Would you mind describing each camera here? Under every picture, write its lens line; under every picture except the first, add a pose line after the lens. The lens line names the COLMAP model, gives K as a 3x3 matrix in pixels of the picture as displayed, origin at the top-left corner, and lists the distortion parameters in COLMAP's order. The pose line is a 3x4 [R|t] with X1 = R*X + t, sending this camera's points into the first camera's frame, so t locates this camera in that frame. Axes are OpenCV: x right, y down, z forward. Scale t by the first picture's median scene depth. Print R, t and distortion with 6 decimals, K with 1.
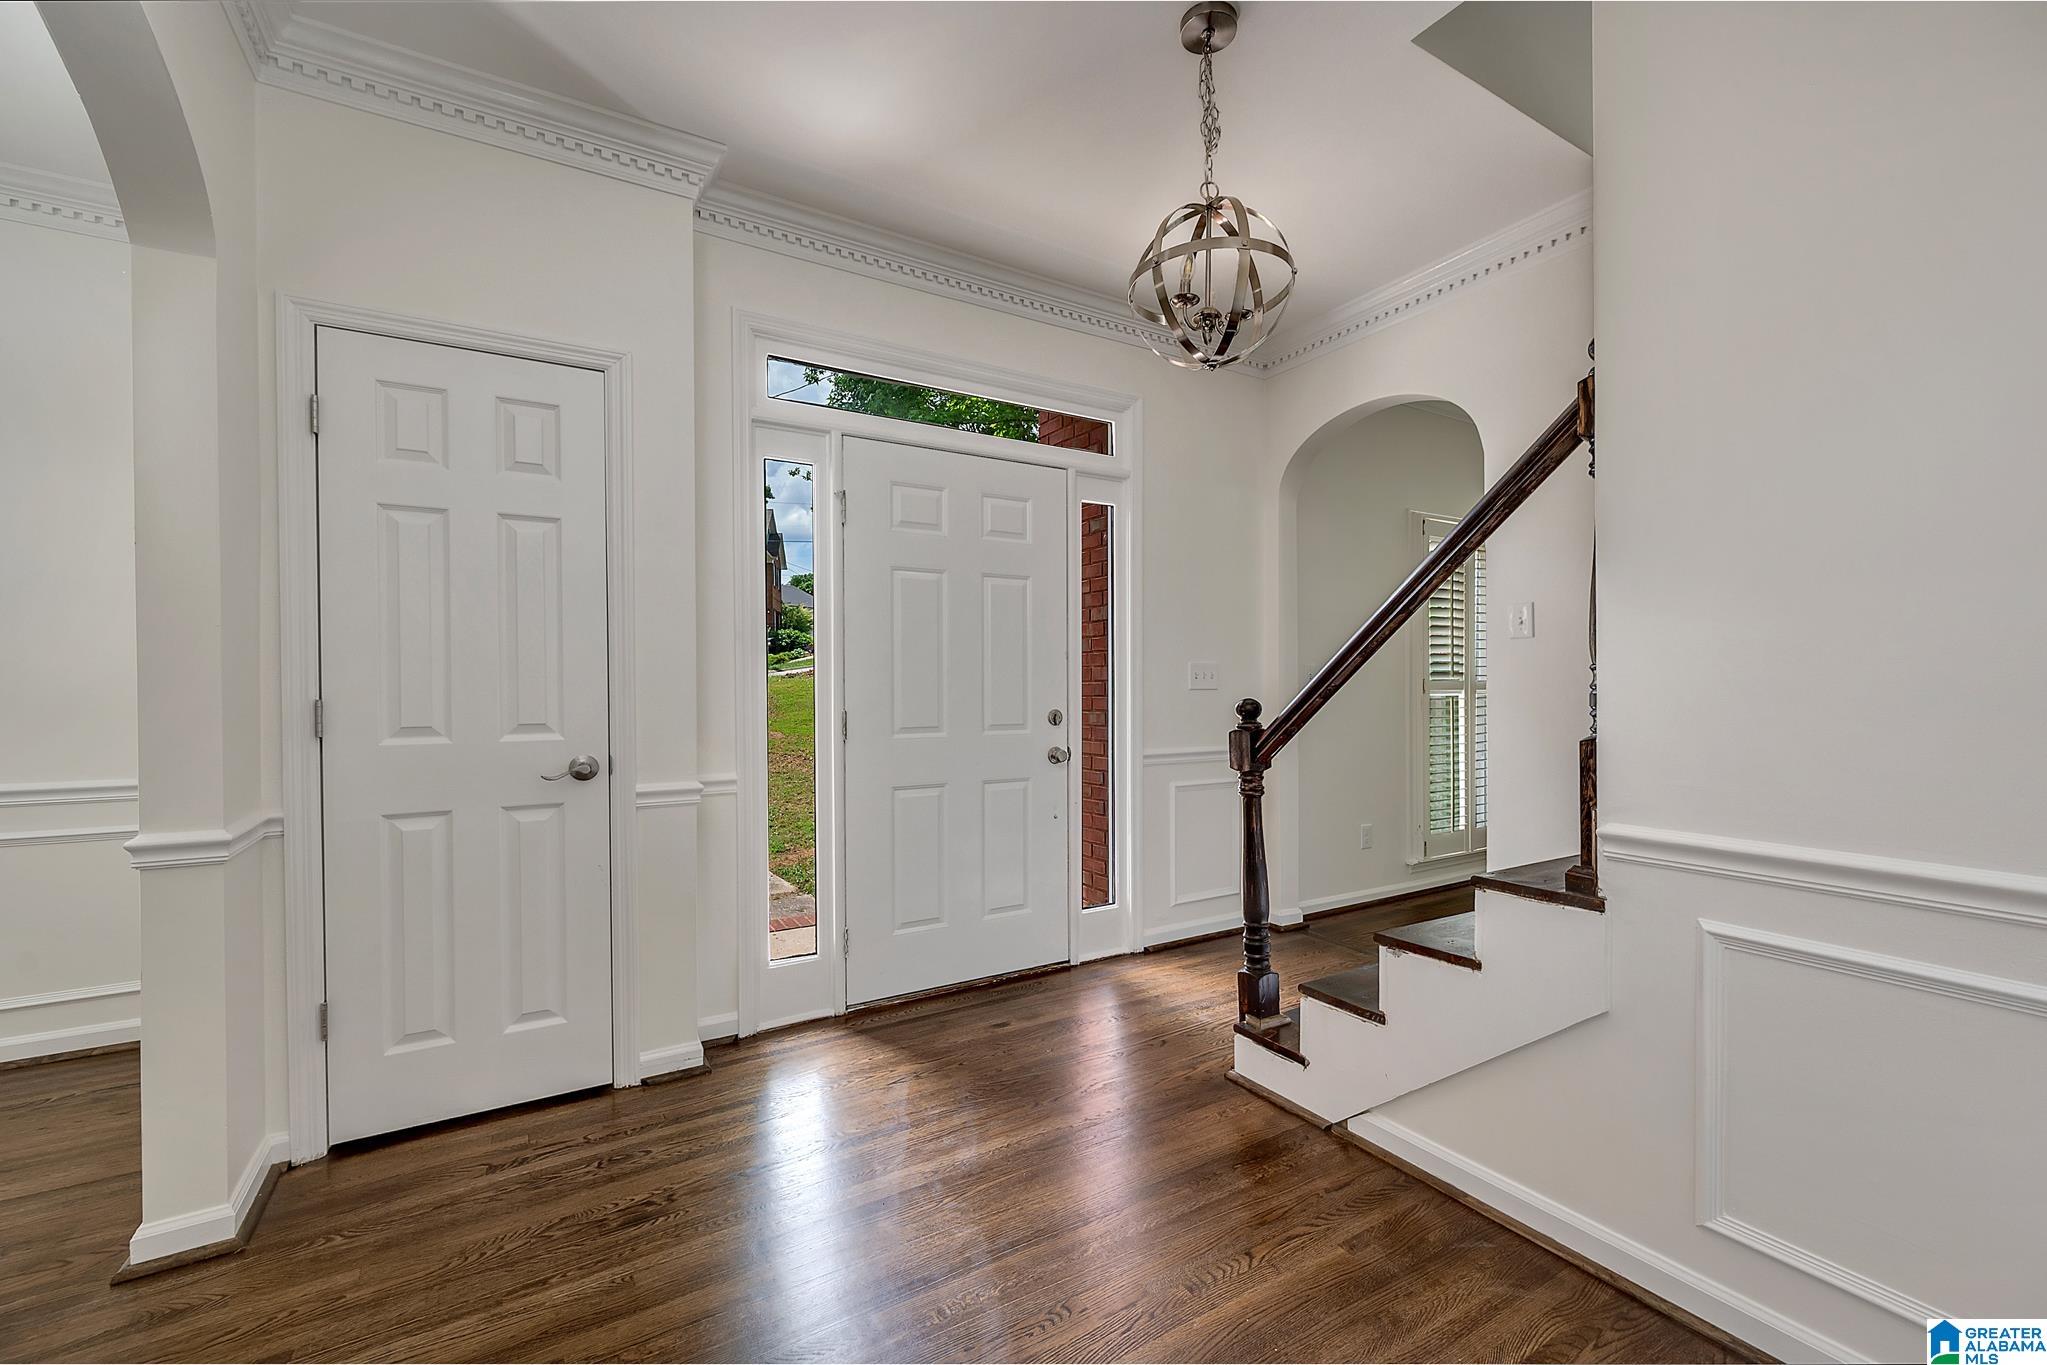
lens RADIAL K [[813.5, 0, 1014.2], [0, 813.5, 687.1], [0, 0, 1]] dist [-0.002131, 0.000493]
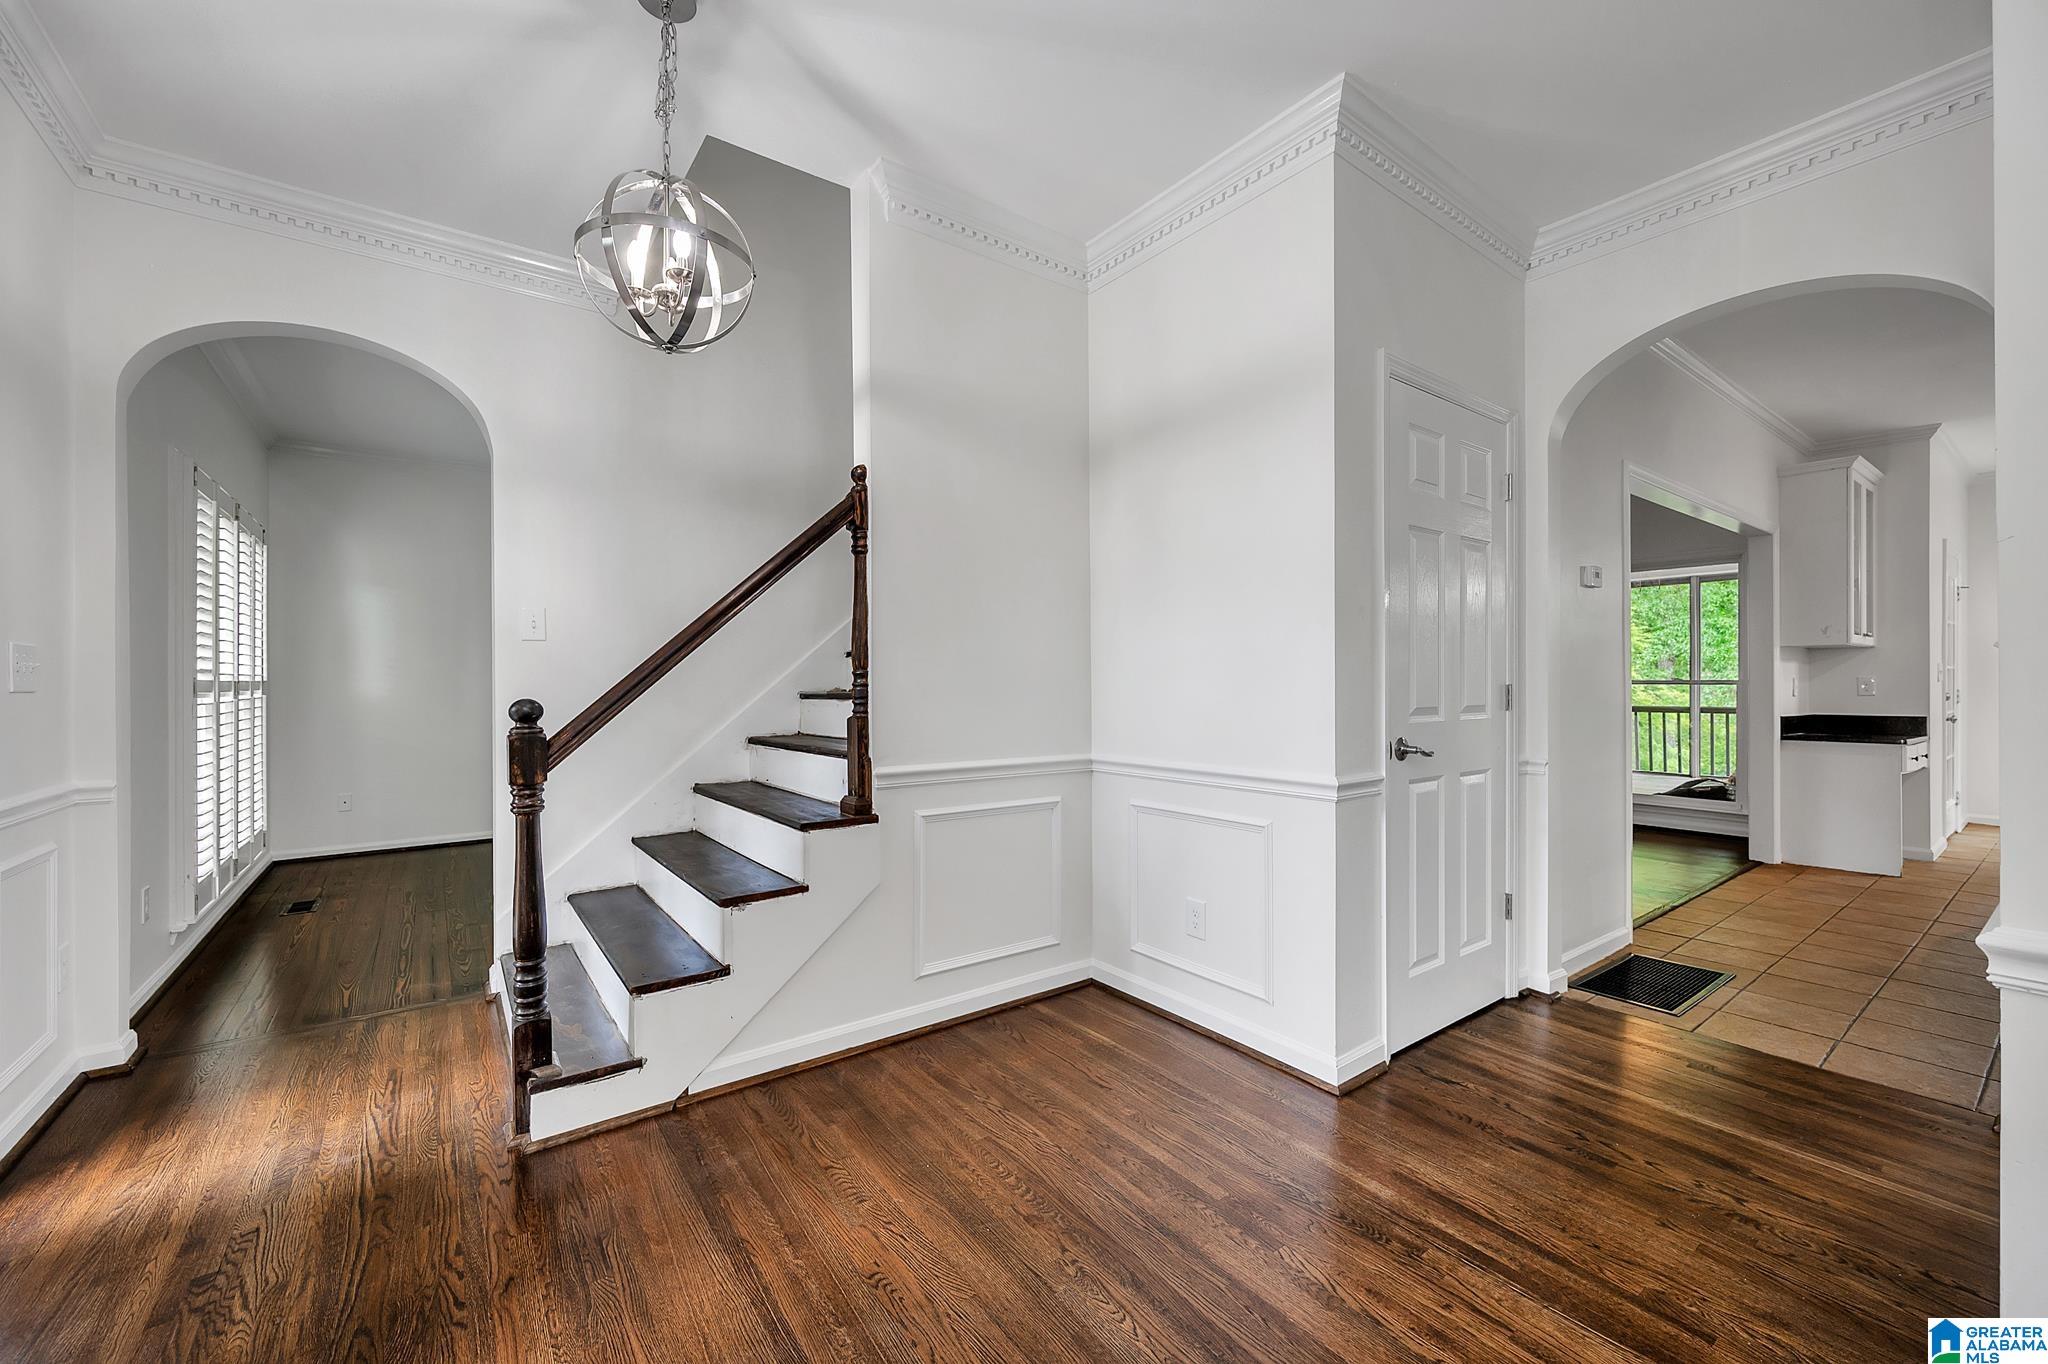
lens RADIAL K [[813.9, 0, 1043.4], [0, 813.9, 684.0], [0, 0, 1]] dist [-0.002131, 0.000493]
pose [[-0.117707, 0.009057, 0.993007, -0.706513], [0.008174, 0.999933, -0.008152, 0.010643], [-0.993015, 0.007157, -0.117774, 0.641118]]
